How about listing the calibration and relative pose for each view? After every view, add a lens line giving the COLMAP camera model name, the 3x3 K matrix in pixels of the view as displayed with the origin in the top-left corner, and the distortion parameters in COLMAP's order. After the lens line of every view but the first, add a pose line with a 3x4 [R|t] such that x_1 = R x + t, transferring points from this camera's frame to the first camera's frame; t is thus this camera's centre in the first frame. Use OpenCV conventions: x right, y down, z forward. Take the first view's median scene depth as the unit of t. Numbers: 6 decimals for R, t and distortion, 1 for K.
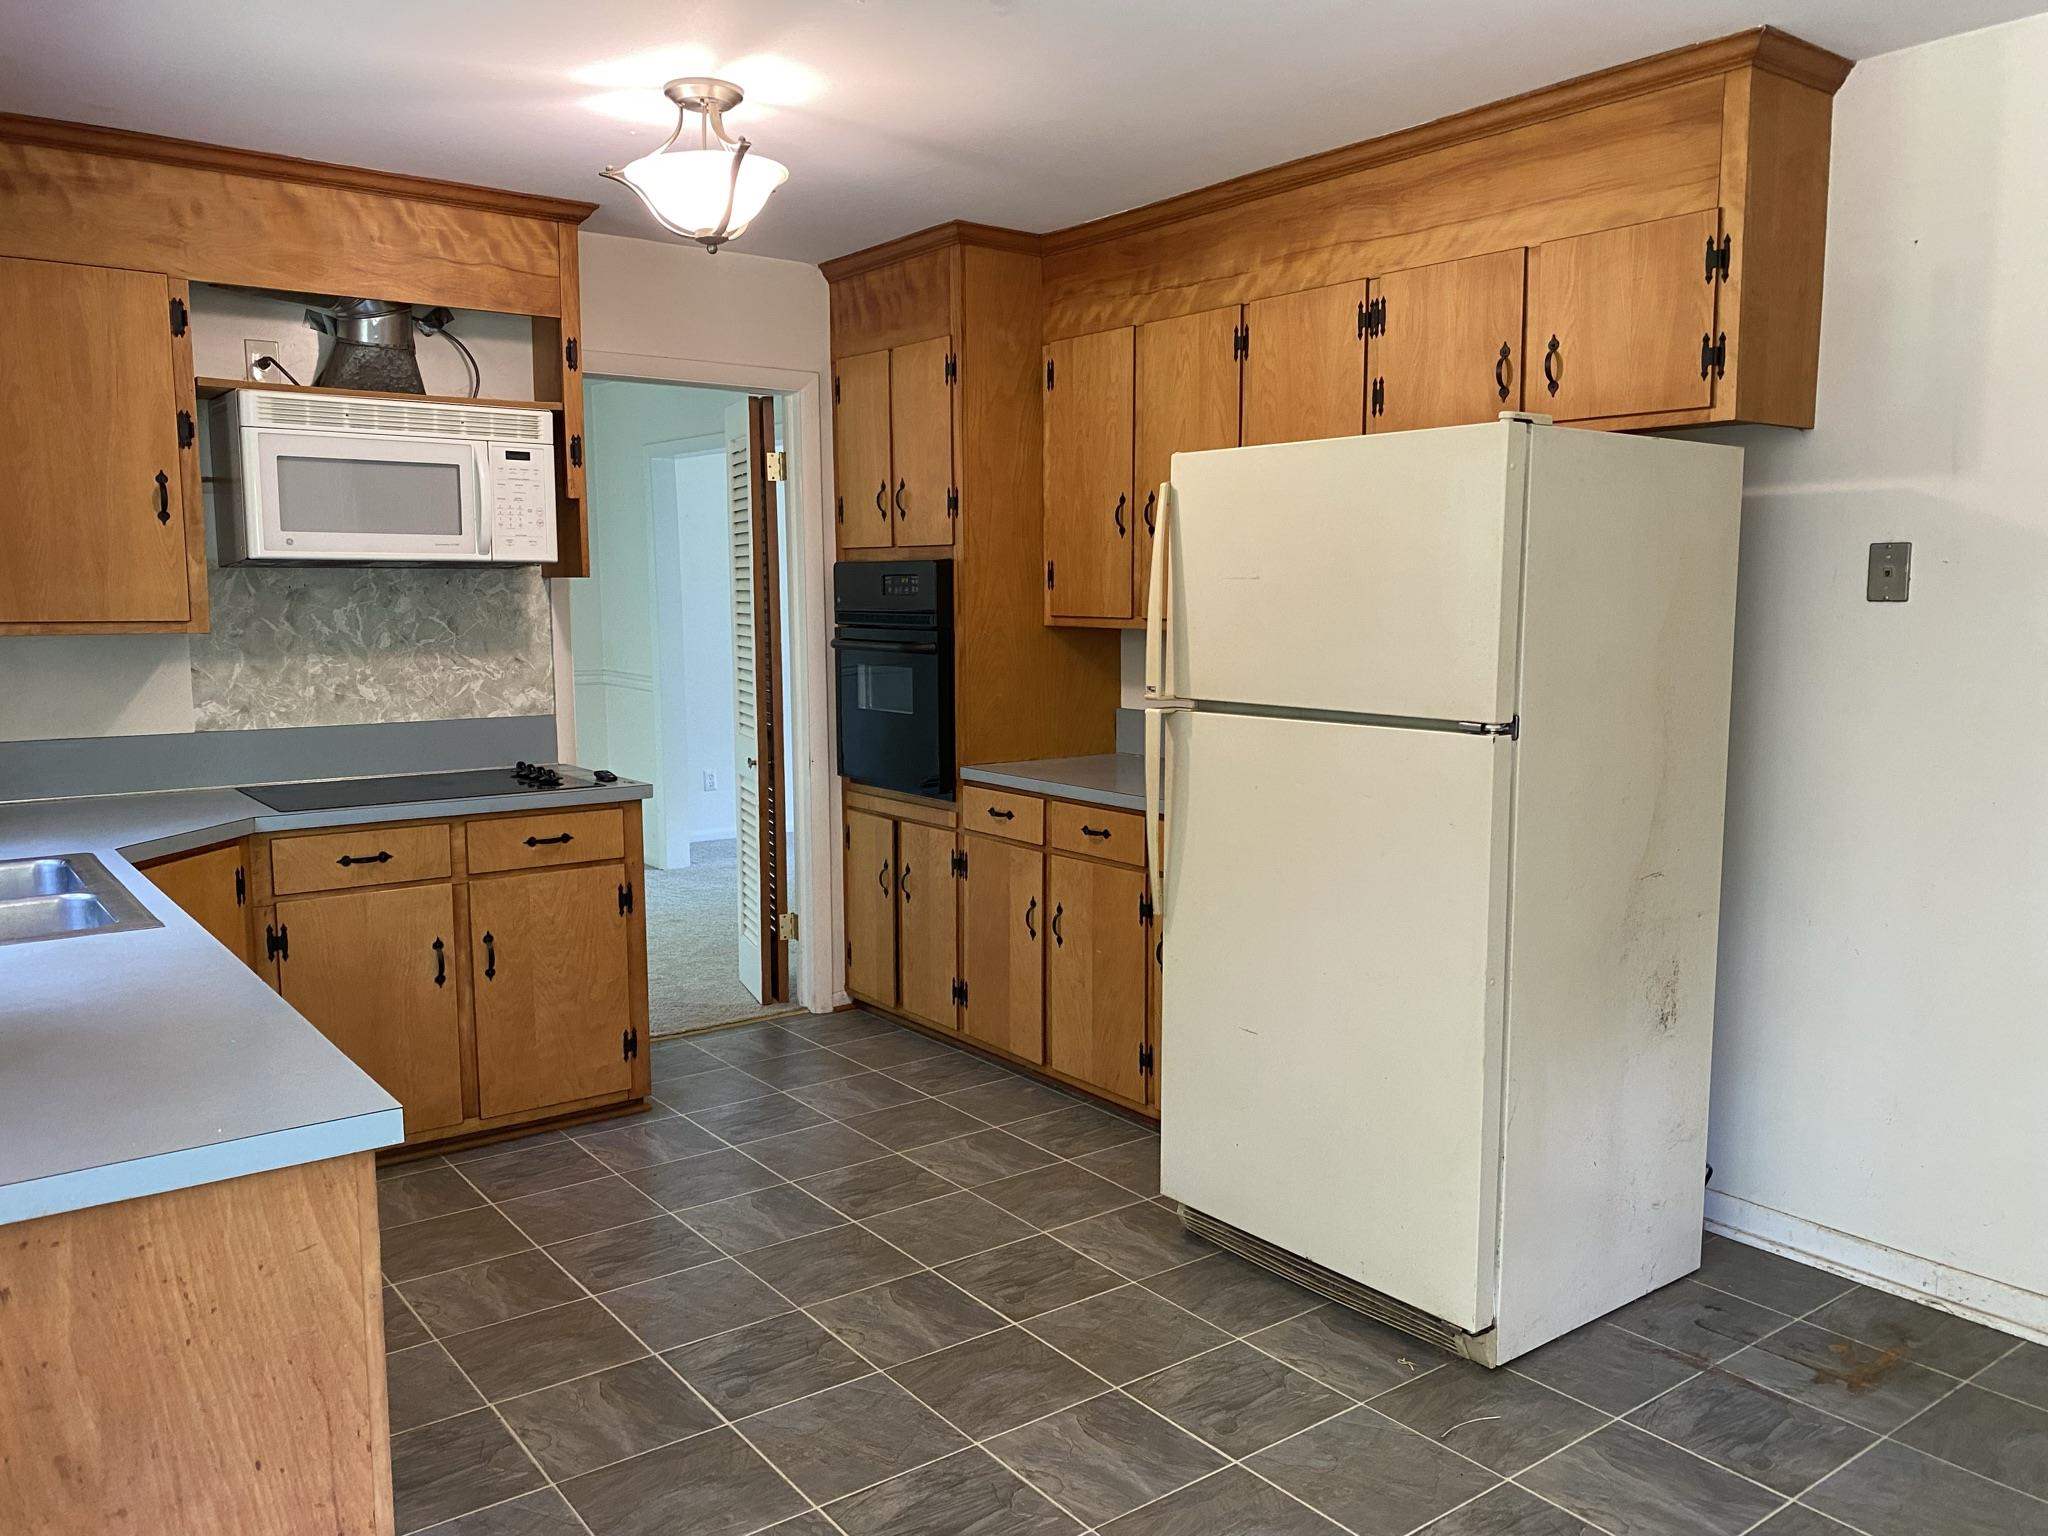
lens RADIAL K [[1568.8, 0, 1037.1], [0, 1568.8, 788.3], [0, 0, 1]] dist [0.023185, -0.029240]
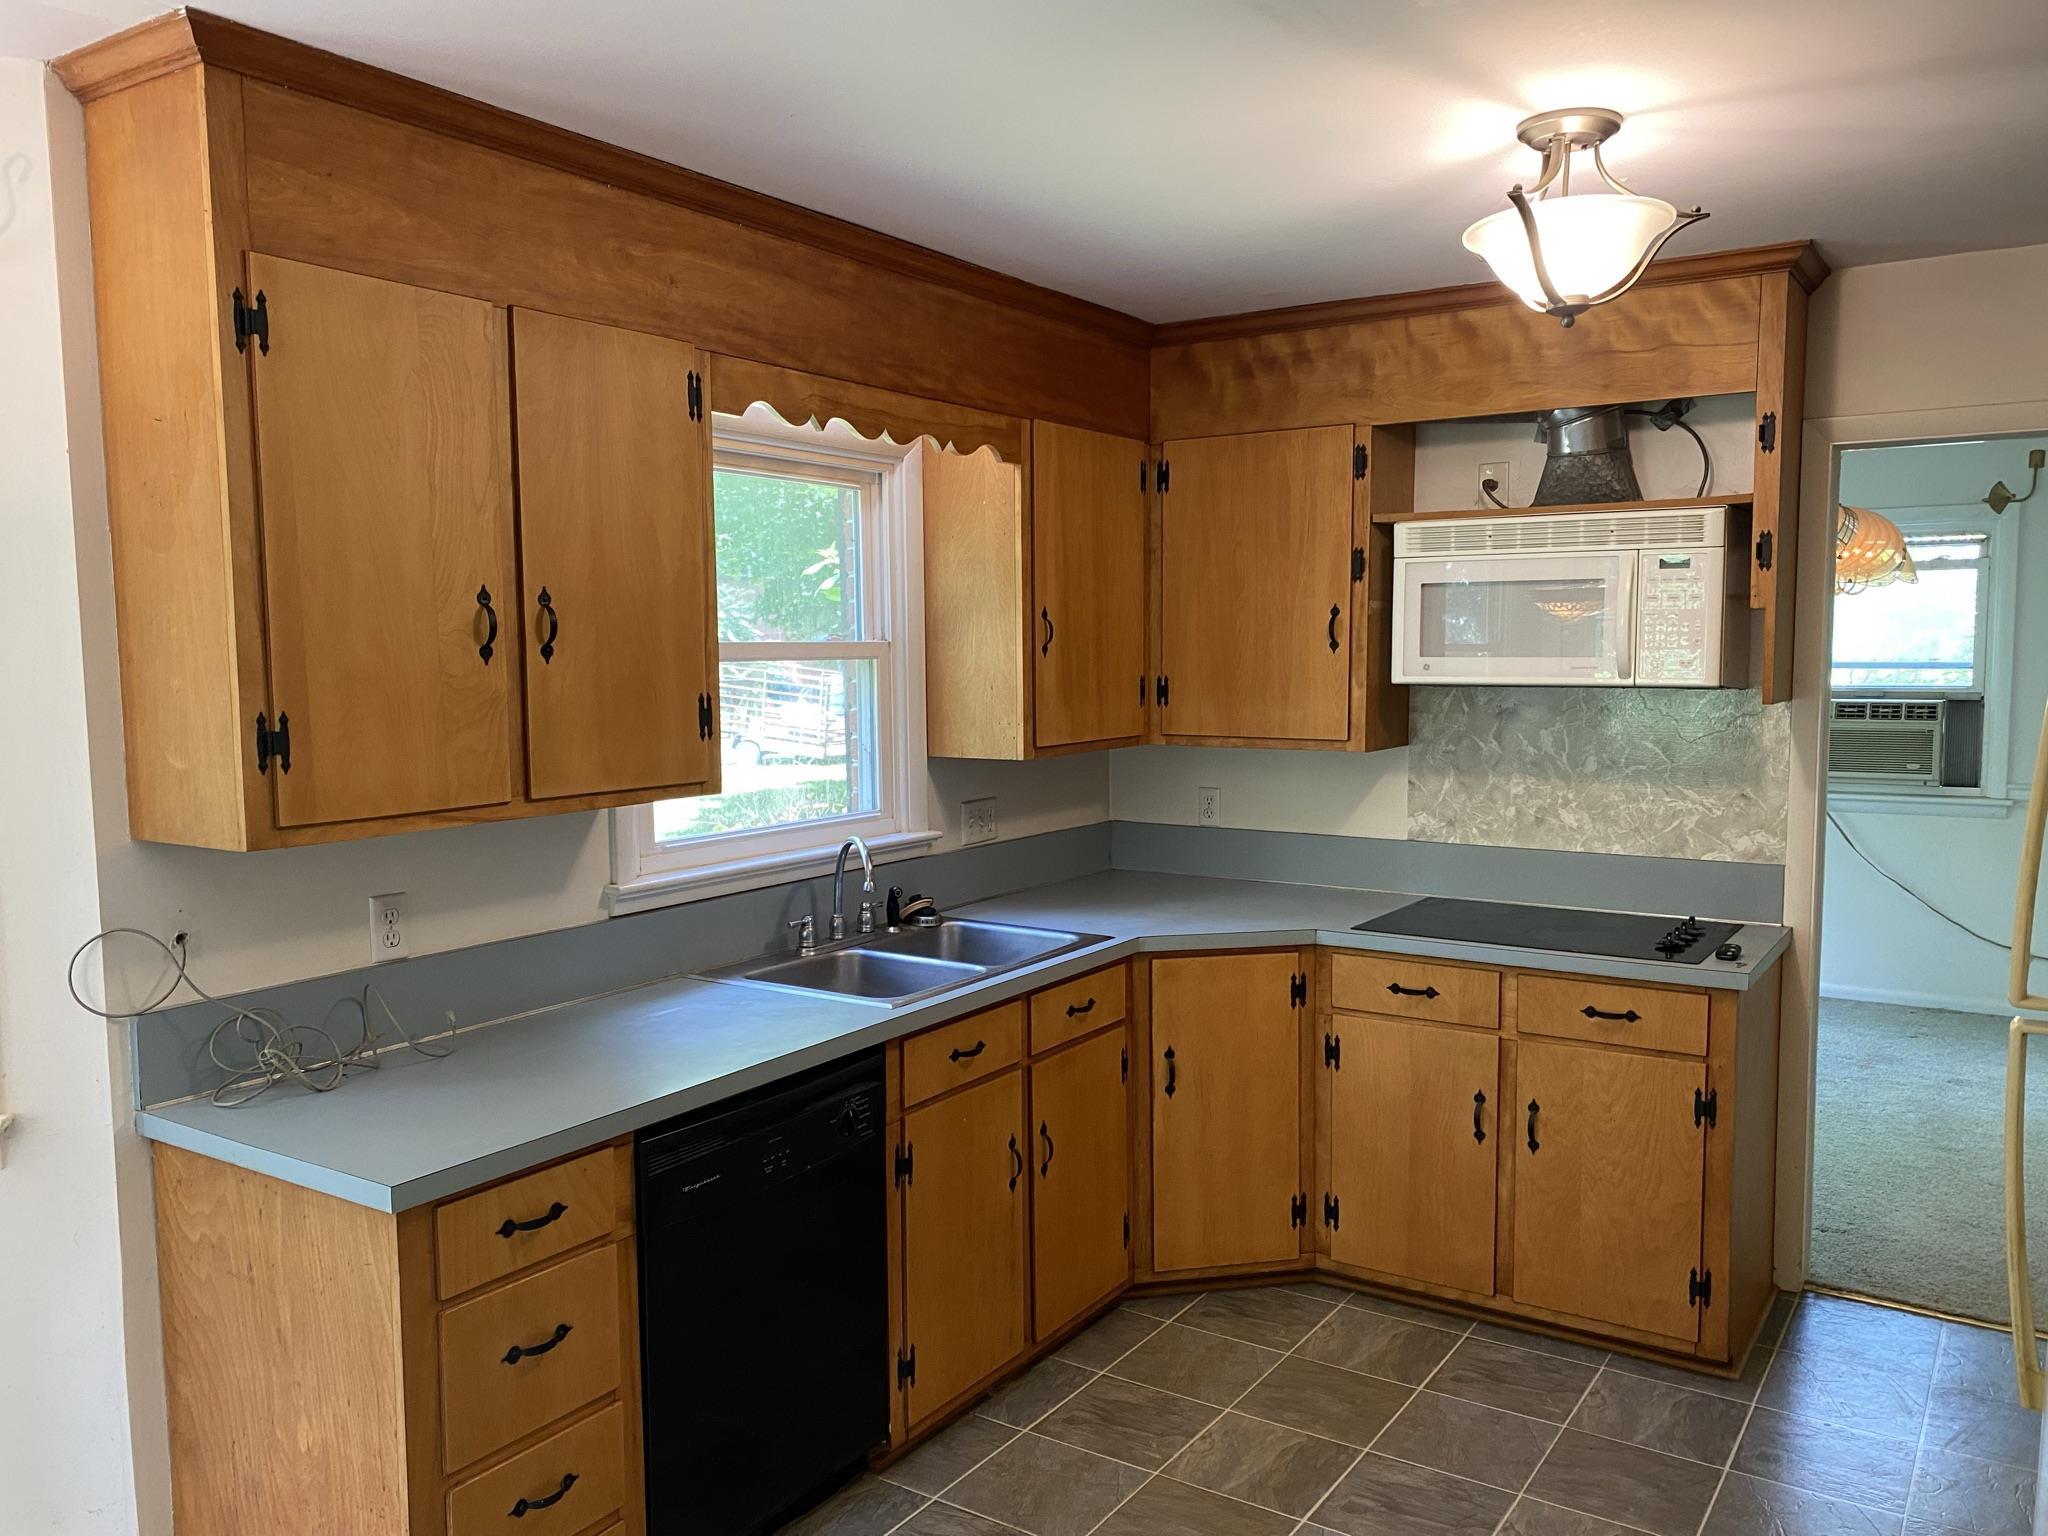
lens RADIAL K [[1568.8, 0, 1037.1], [0, 1568.8, 788.3], [0, 0, 1]] dist [0.023185, -0.029240]
pose [[0.332290, 0.087349, -0.939124, 0.377718], [-0.112959, 0.992221, 0.052320, -0.098237], [0.936389, 0.088697, 0.339572, 0.405943]]
